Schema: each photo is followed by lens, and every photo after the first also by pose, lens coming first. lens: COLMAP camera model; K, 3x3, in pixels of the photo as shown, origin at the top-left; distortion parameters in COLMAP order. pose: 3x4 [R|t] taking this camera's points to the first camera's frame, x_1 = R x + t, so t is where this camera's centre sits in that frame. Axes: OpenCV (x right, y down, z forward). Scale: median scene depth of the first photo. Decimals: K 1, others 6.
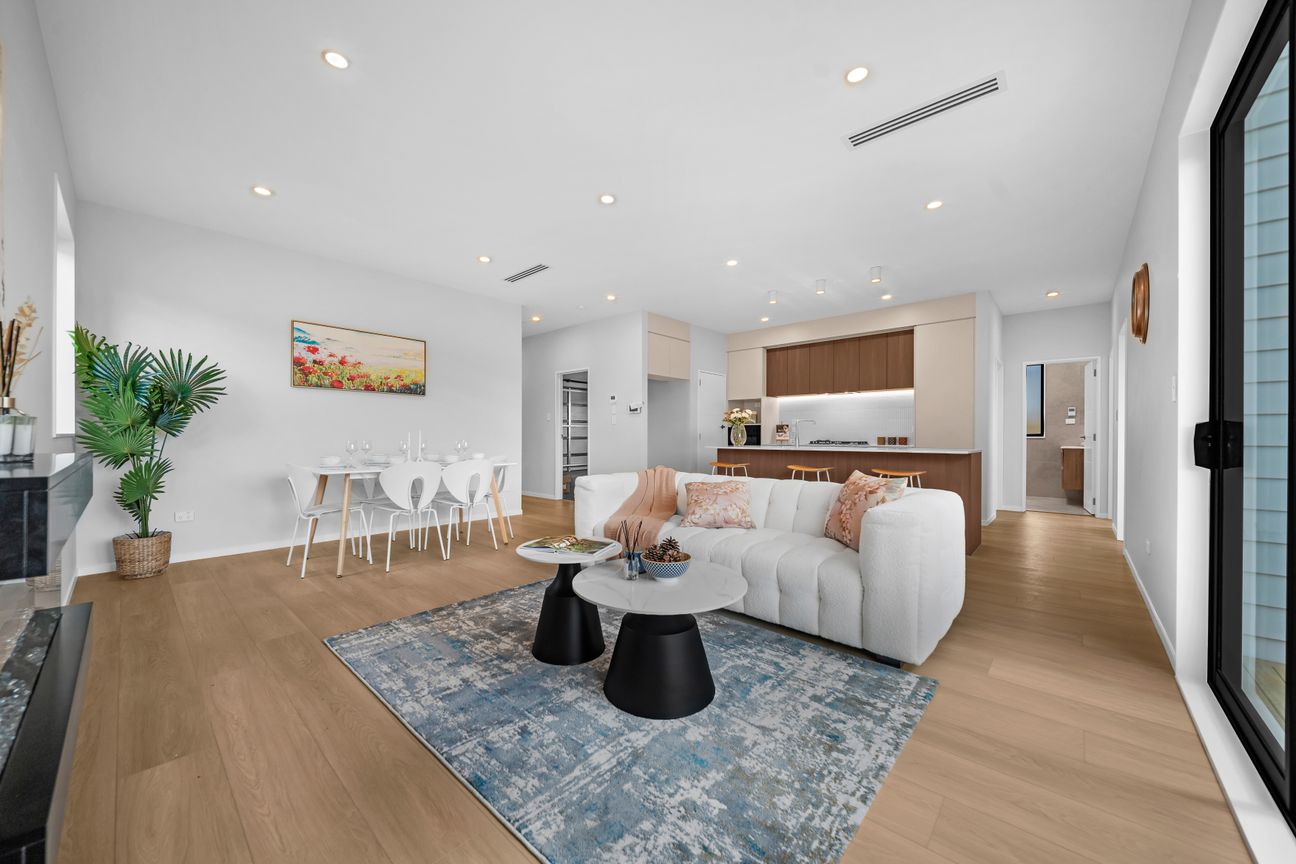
lens RADIAL K [[468.5, 0, 649.9], [0, 468.5, 440.9], [0, 0, 1]] dist [0.013963, -0.005886]
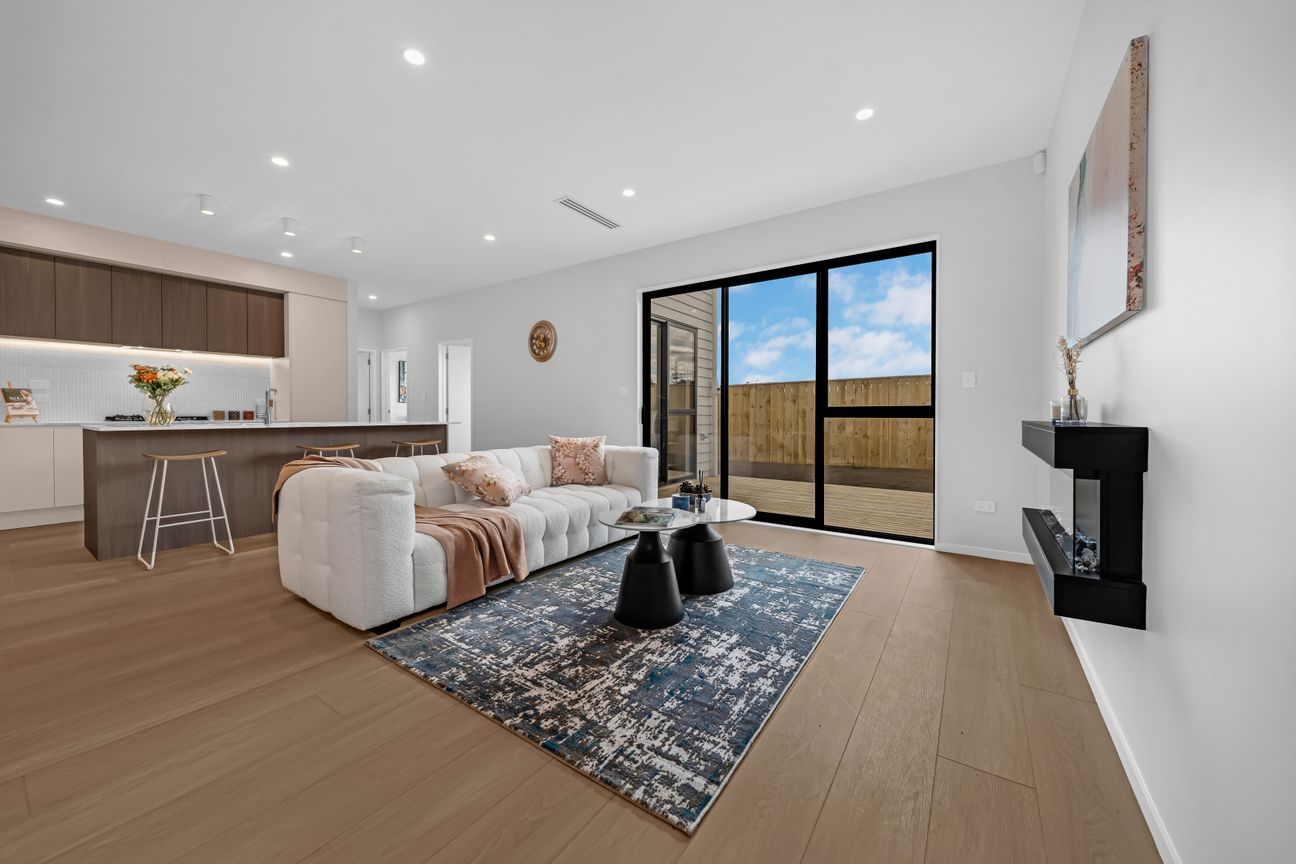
lens RADIAL K [[466.6, 0, 630.8], [0, 466.6, 417.8], [0, 0, 1]] dist [0.013686, -0.005790]
pose [[-0.100102, -0.013177, 0.994890, -0.625144], [0.006695, 0.999881, 0.013917, -0.004389], [-0.994955, 0.008054, -0.100002, 0.596521]]
